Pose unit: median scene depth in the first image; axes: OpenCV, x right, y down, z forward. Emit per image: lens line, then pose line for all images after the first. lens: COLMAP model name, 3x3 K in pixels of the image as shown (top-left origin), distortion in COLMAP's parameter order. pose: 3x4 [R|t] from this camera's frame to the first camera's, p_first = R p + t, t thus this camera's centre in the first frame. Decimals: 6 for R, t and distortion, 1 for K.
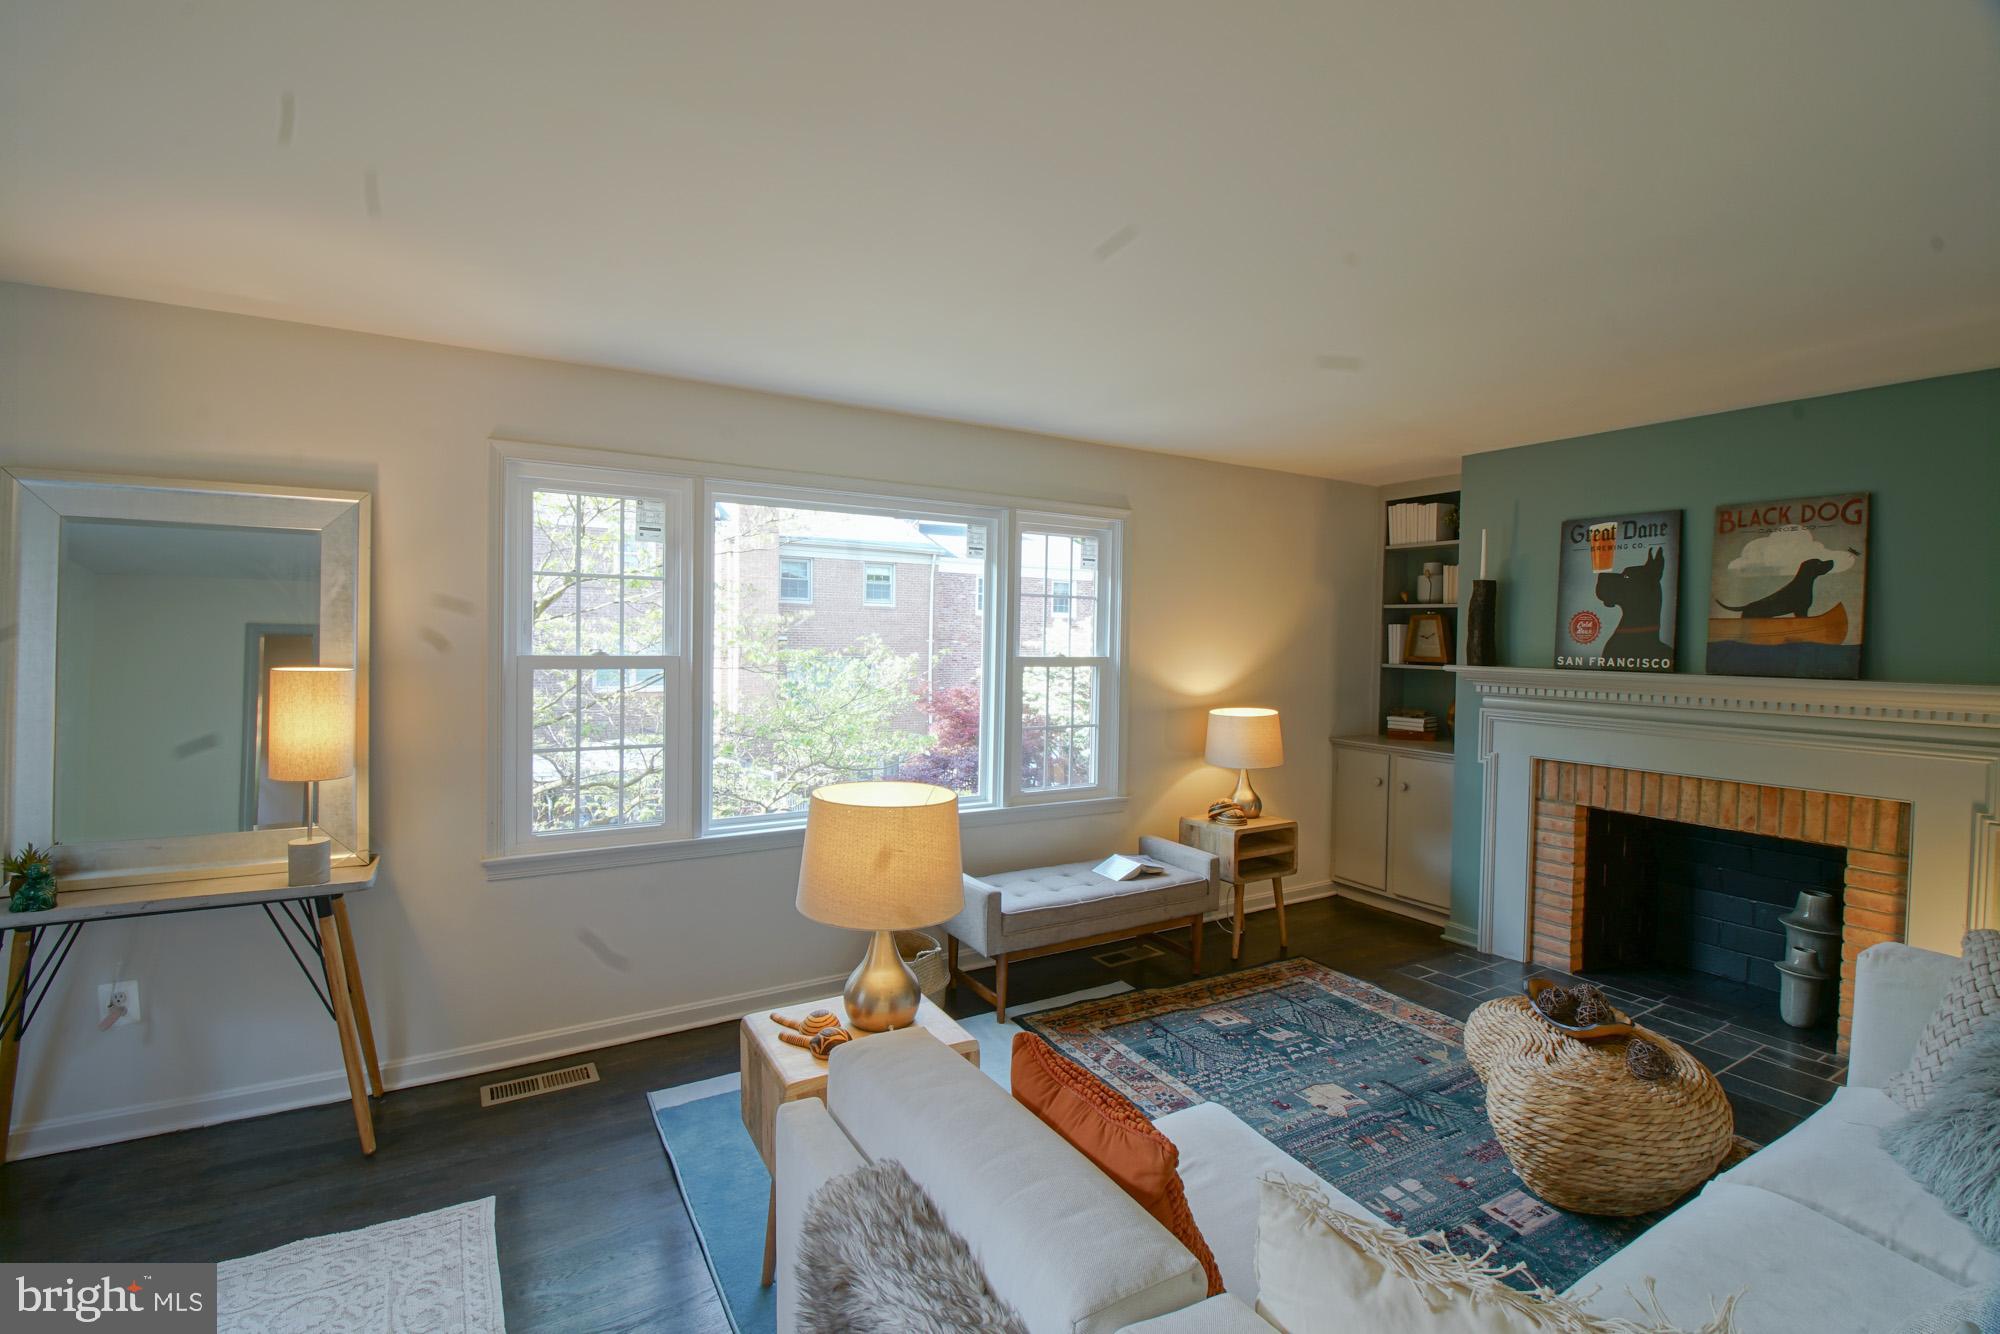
lens RADIAL K [[881.0, 0, 980.7], [0, 881.0, 658.6], [0, 0, 1]] dist [-0.016370, -0.004534]
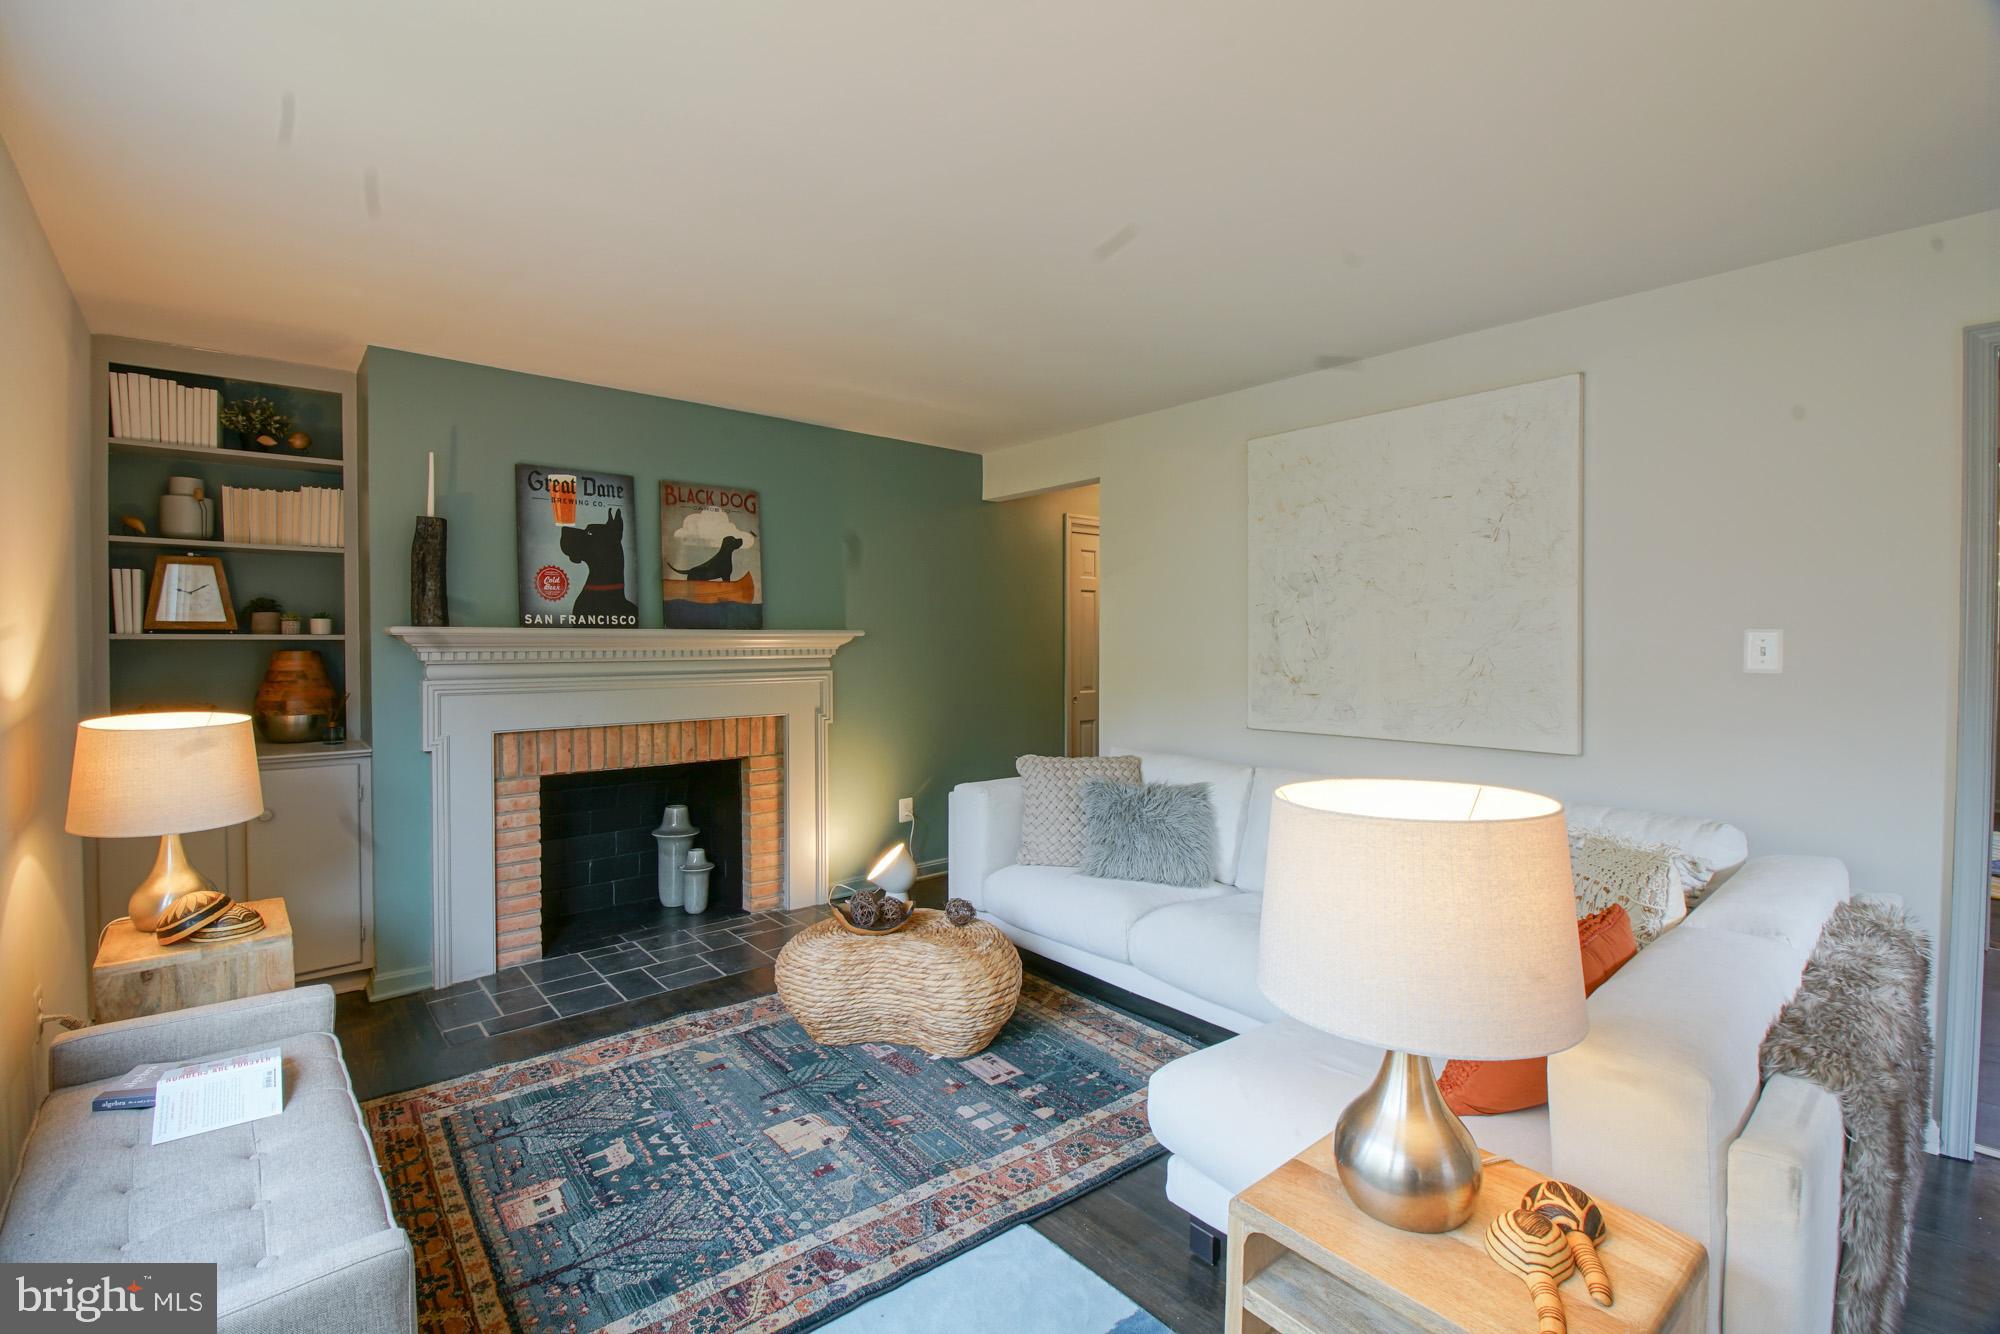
lens RADIAL K [[881.0, 0, 996.3], [0, 881.0, 649.6], [0, 0, 1]] dist [-0.016370, -0.004534]
pose [[-0.189131, -0.025451, 0.981622, -0.324109], [0.022363, 0.999293, 0.030217, 0.017979], [-0.981697, 0.027667, -0.188428, 0.720602]]
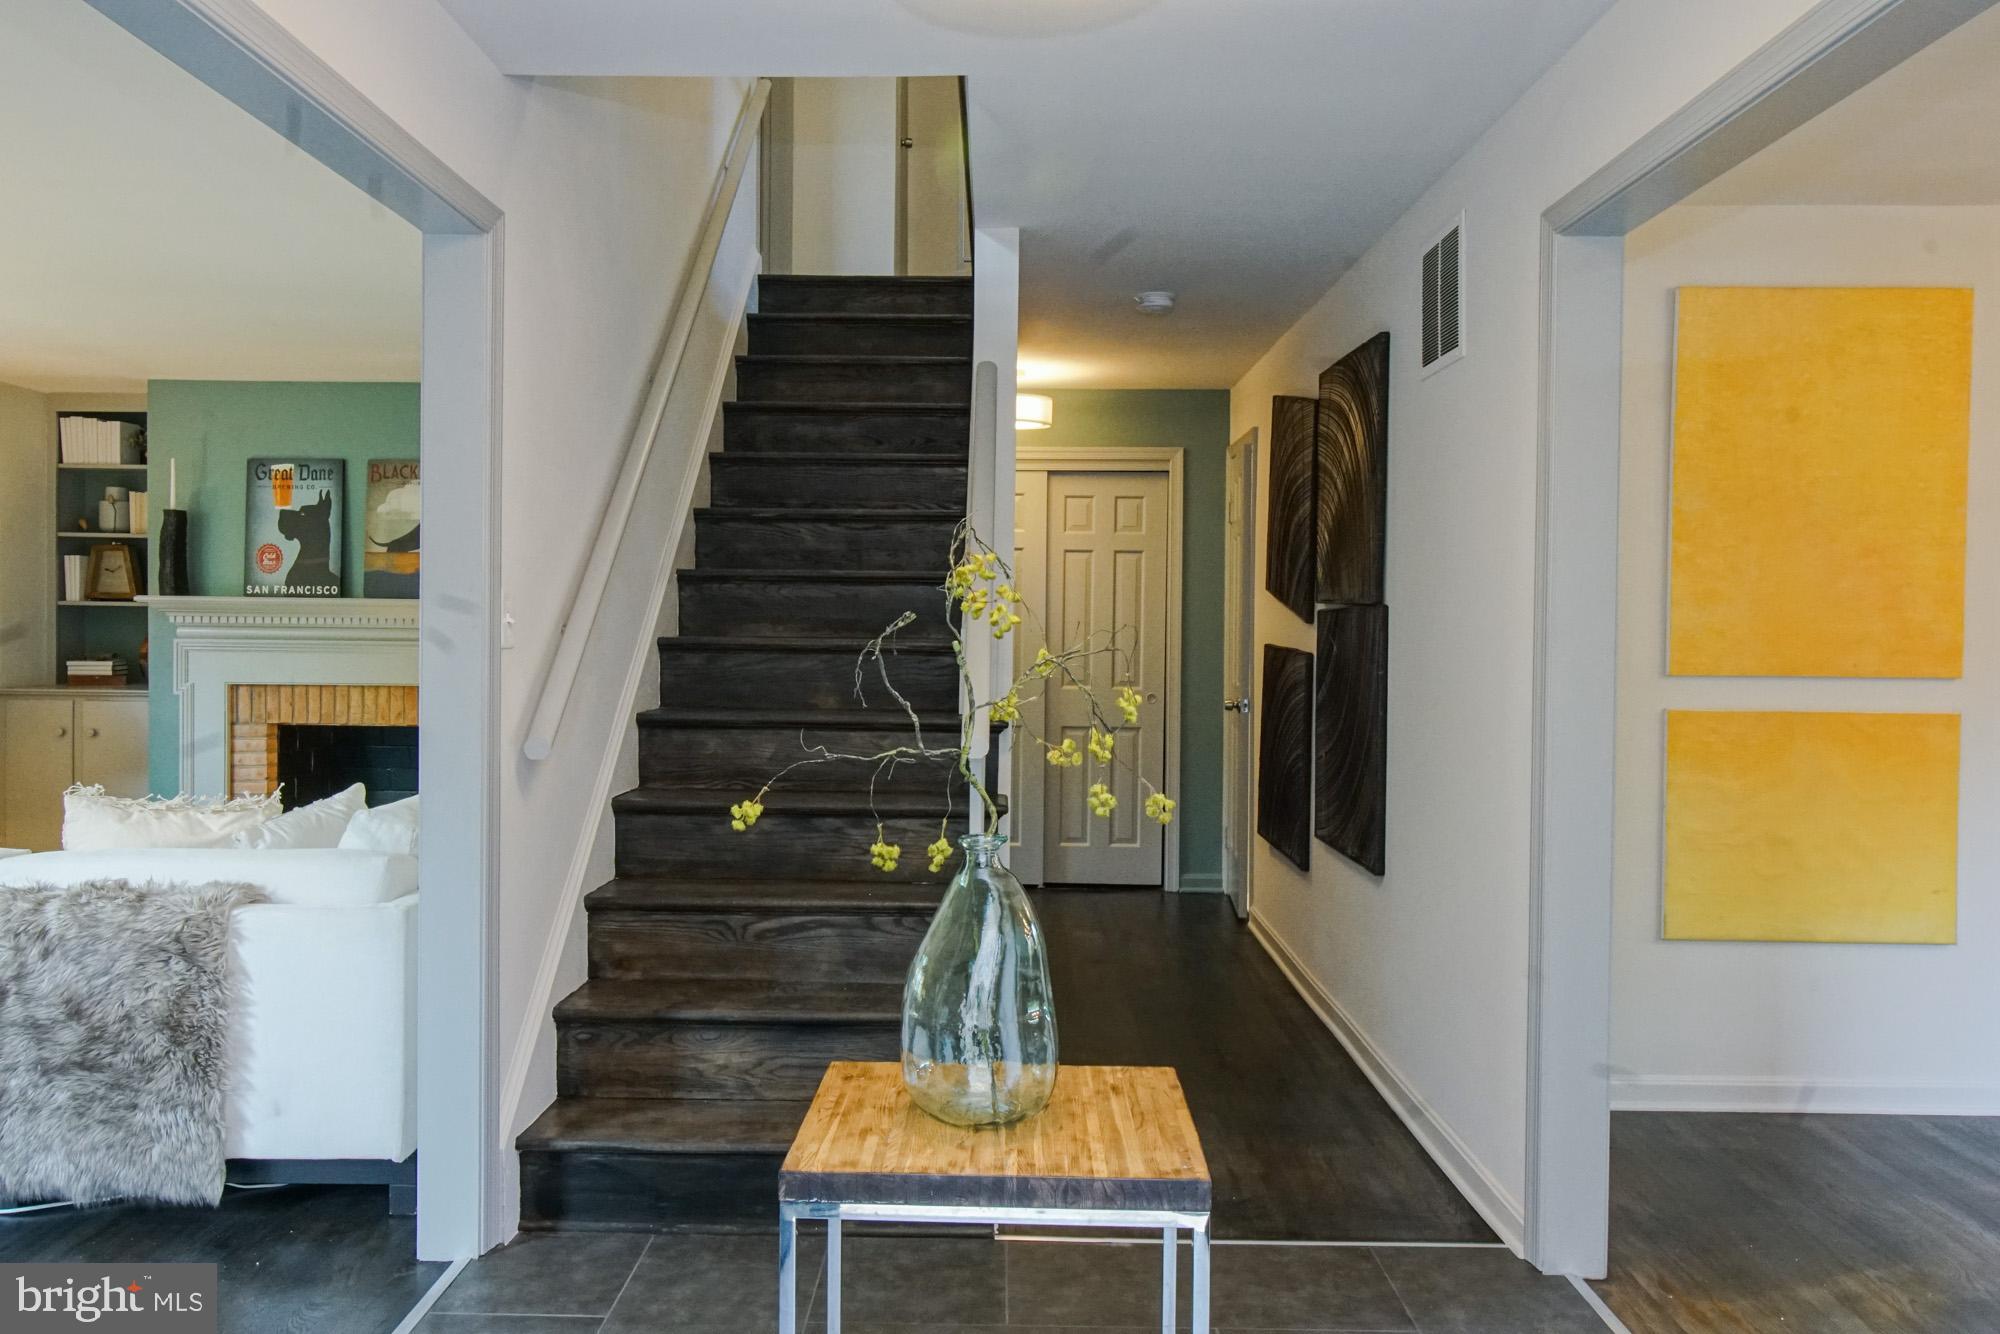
lens RADIAL K [[1430.2, 0, 993.5], [0, 1430.2, 651.5], [0, 0, 1]] dist [0.003072, -0.003466]
pose [[0.509867, -0.025552, 0.859874, -0.389648], [0.019072, 0.999649, 0.018396, 0.065369], [-0.860042, 0.007020, 0.510175, -0.694289]]
